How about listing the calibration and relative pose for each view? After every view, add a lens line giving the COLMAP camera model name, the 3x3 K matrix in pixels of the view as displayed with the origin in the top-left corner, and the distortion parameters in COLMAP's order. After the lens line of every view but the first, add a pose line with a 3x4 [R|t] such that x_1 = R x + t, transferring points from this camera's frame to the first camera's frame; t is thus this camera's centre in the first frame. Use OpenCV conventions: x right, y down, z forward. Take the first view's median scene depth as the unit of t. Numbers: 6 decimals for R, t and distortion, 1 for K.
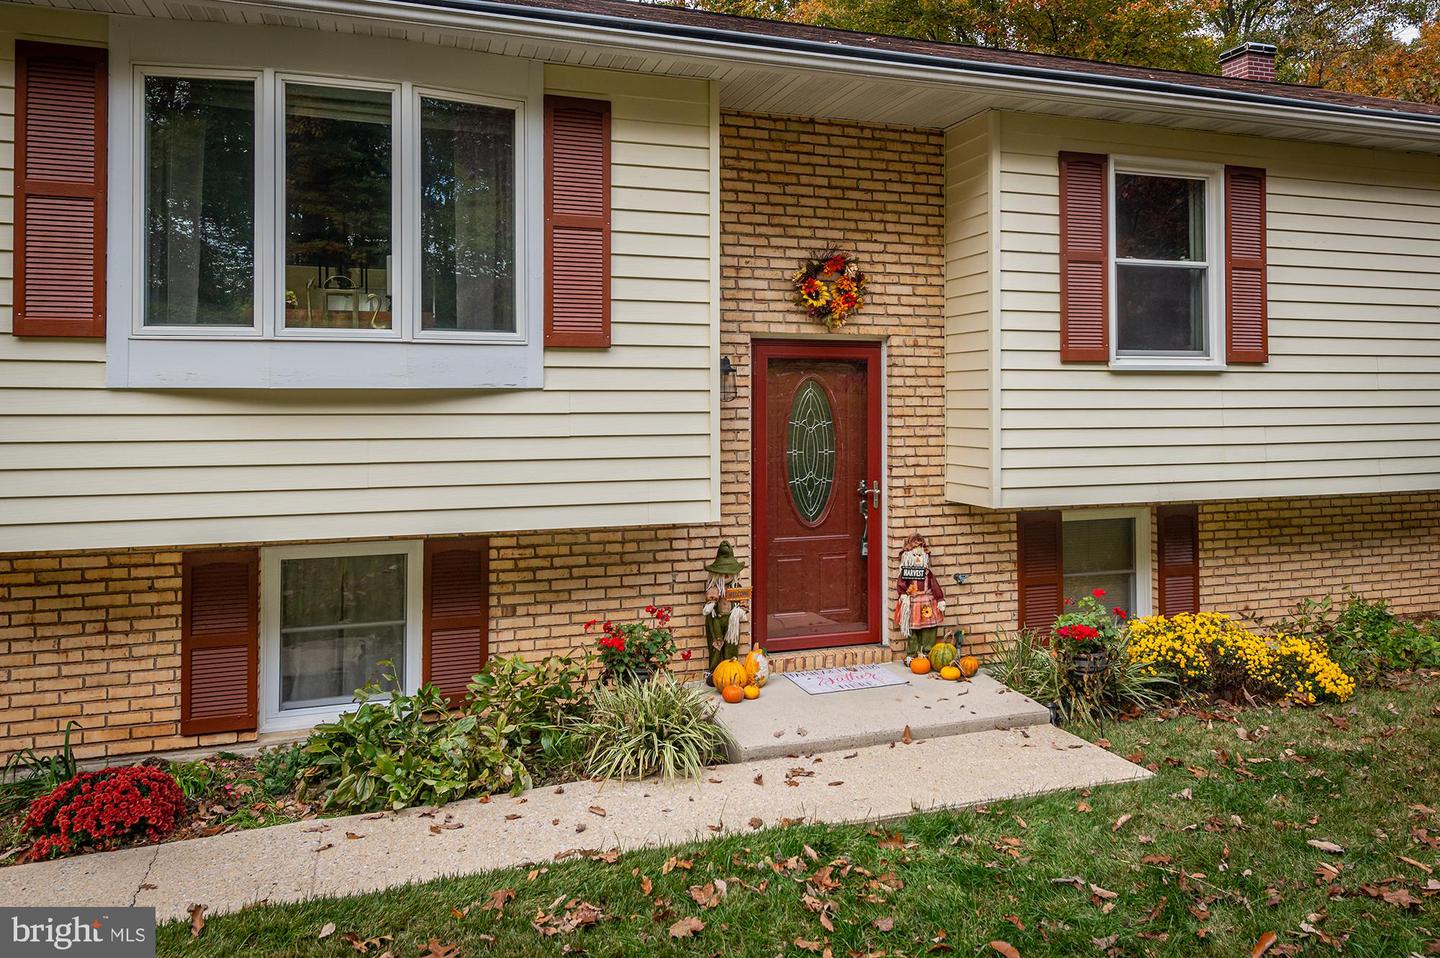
lens RADIAL K [[1106.2, 0, 785.4], [0, 1106.2, 394.4], [0, 0, 1]] dist [0.032379, -0.030945]
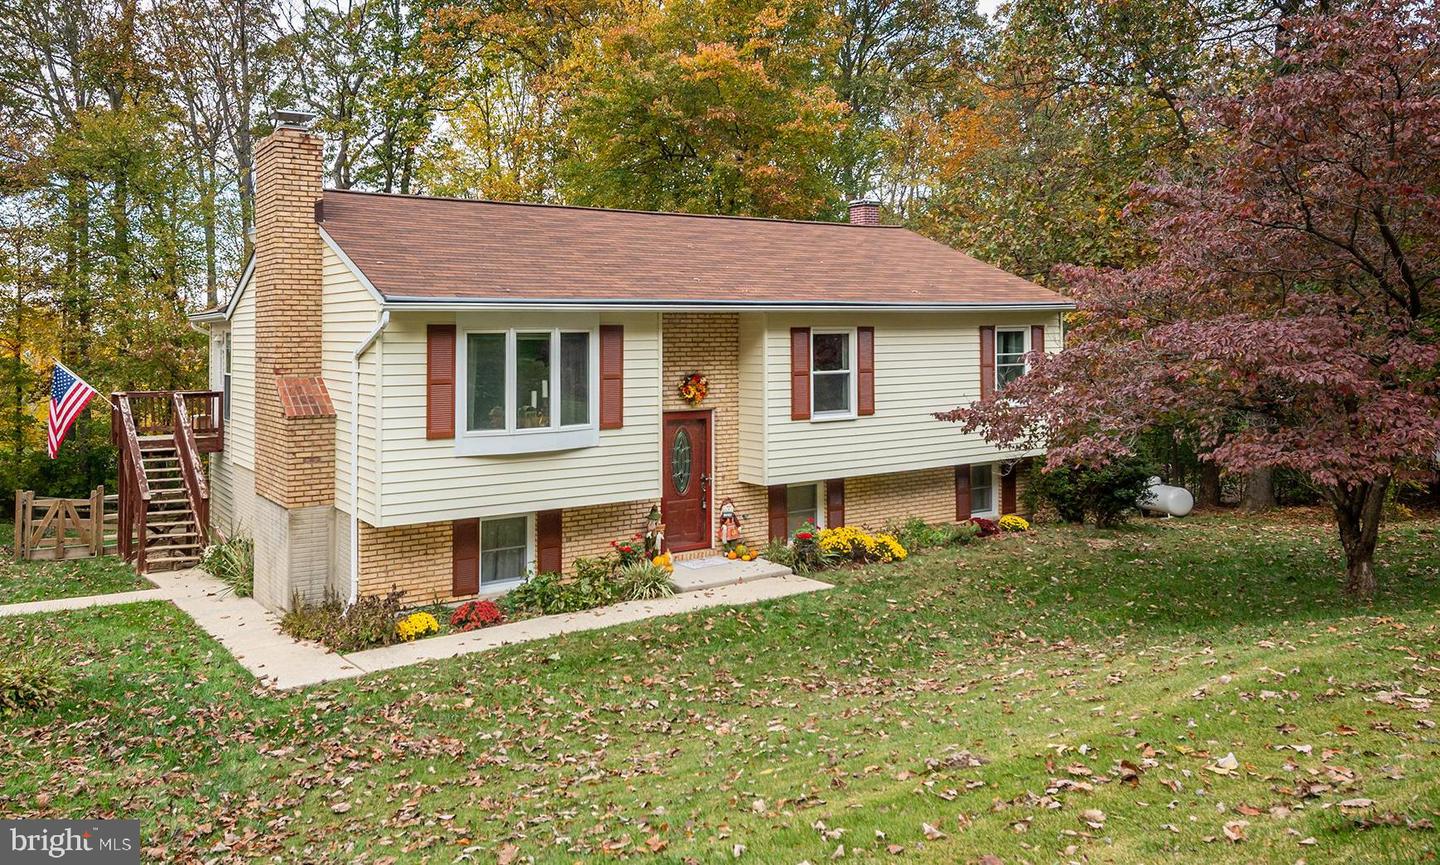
lens RADIAL K [[1215.0, 0, 718.4], [0, 1215.0, 317.2], [0, 0, 1]] dist [0.003823, 0.000120]
pose [[0.960026, 0.002743, 0.279899, -0.626631], [-0.003682, 0.999989, 0.002831, -0.259449], [-0.279888, -0.003748, 0.960025, -1.426865]]
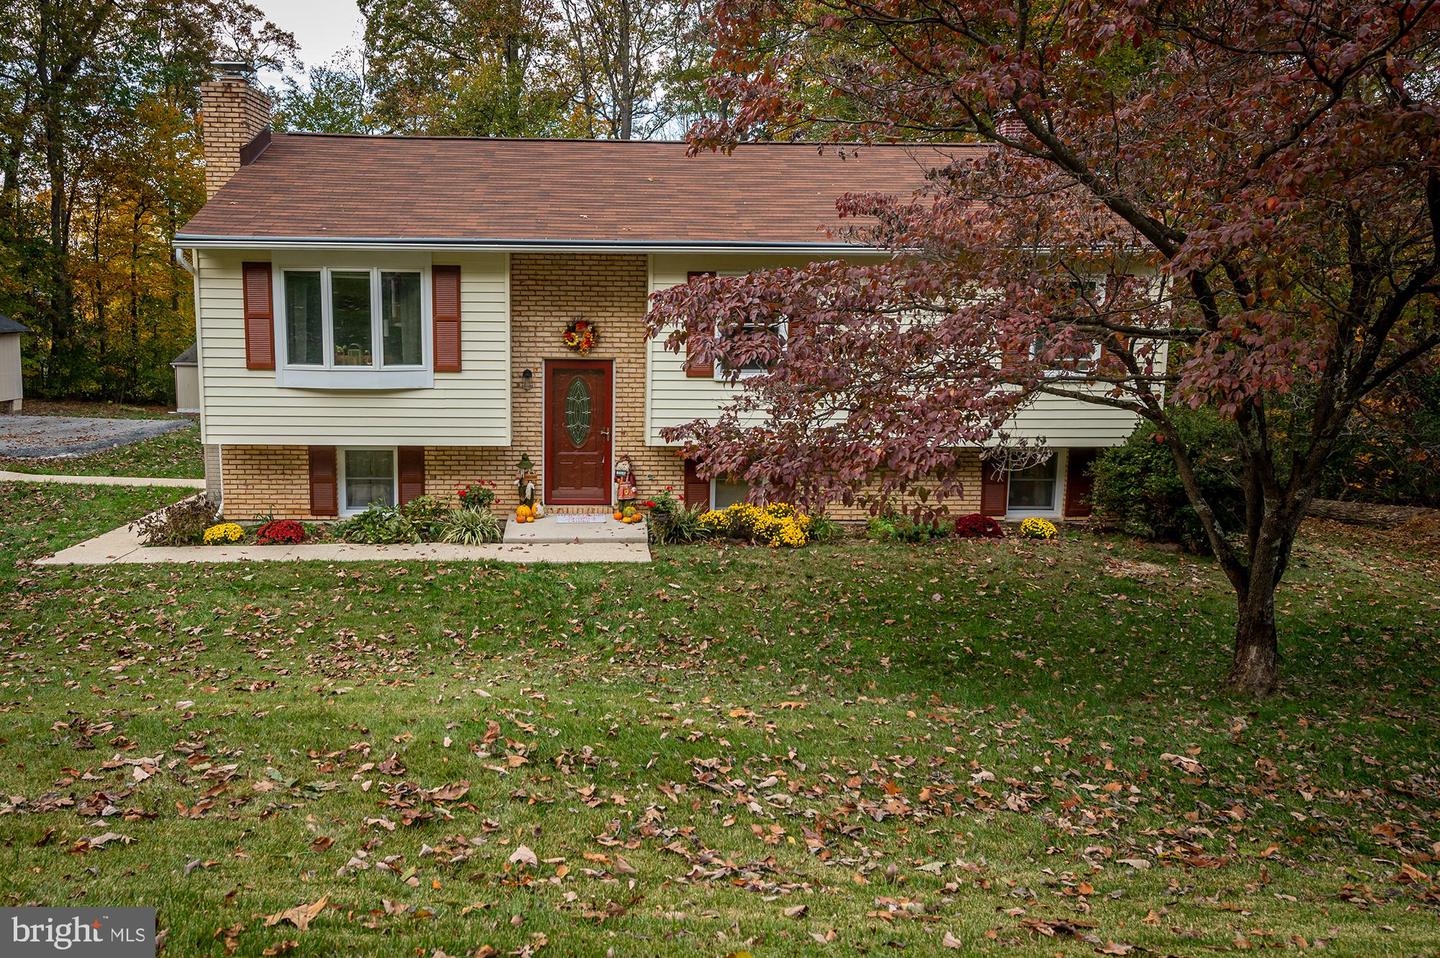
lens RADIAL K [[1174.9, 0, 635.3], [0, 1174.9, 480.1], [0, 0, 1]] dist [0.004404, 0.002321]
pose [[0.949085, 0.071949, -0.306692, 0.879838], [-0.012440, 0.981368, 0.191732, -0.268643], [0.314773, -0.178155, 0.932298, -1.134865]]
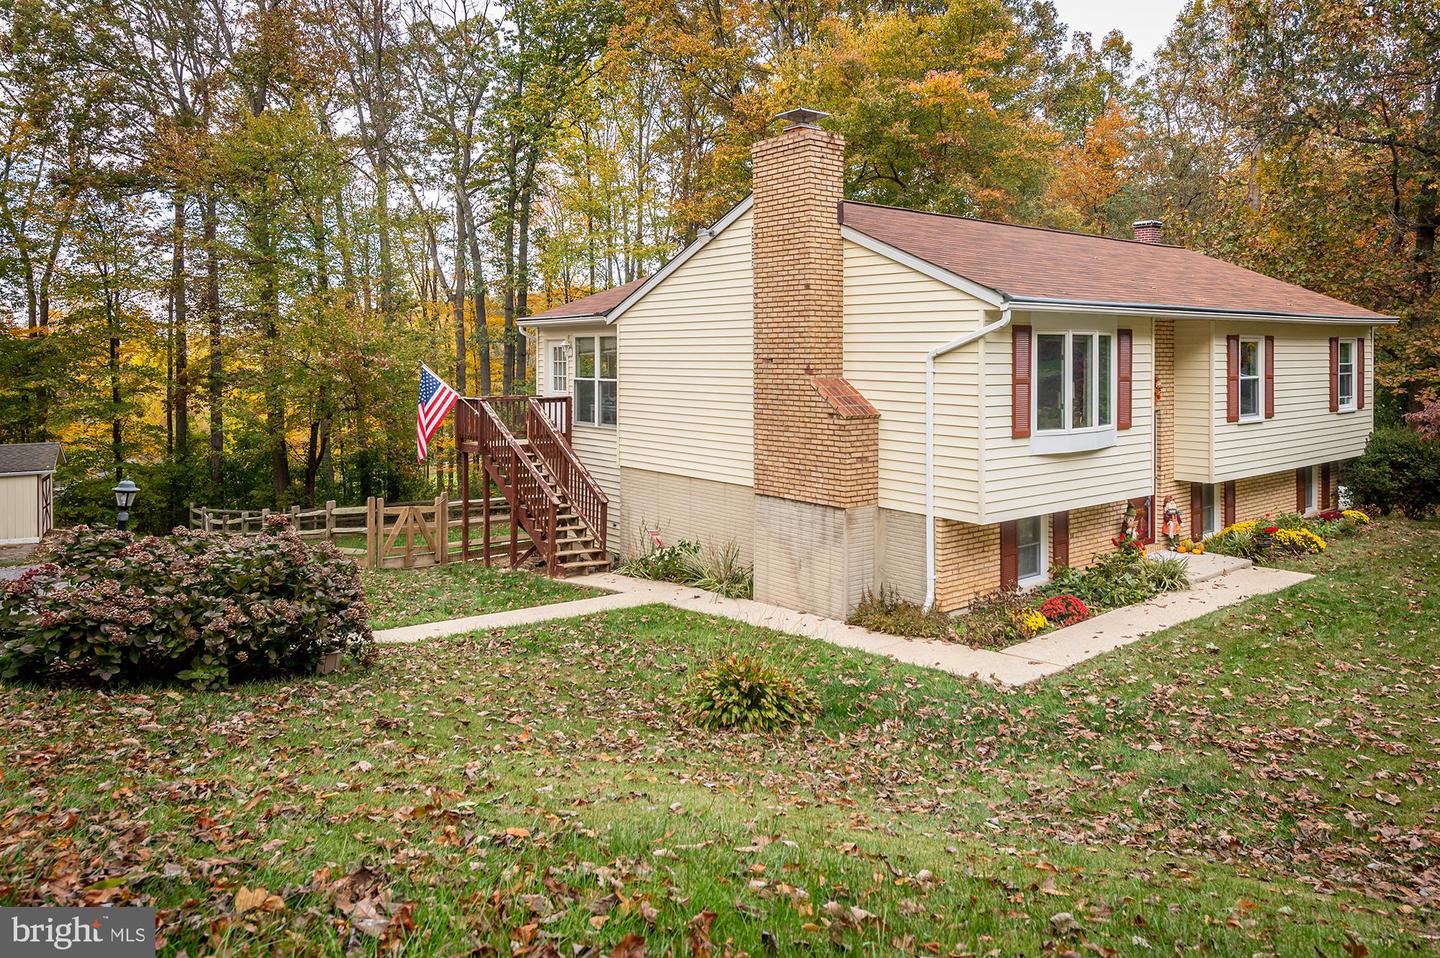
lens RADIAL K [[1121.6, 0, 839.4], [0, 1121.6, 365.6], [0, 0, 1]] dist [0.007731, 0.002178]
pose [[0.909059, 0.002955, 0.416658, -1.628102], [-0.014539, 0.999591, 0.024632, -0.211227], [-0.416415, -0.028449, 0.908730, -0.922114]]
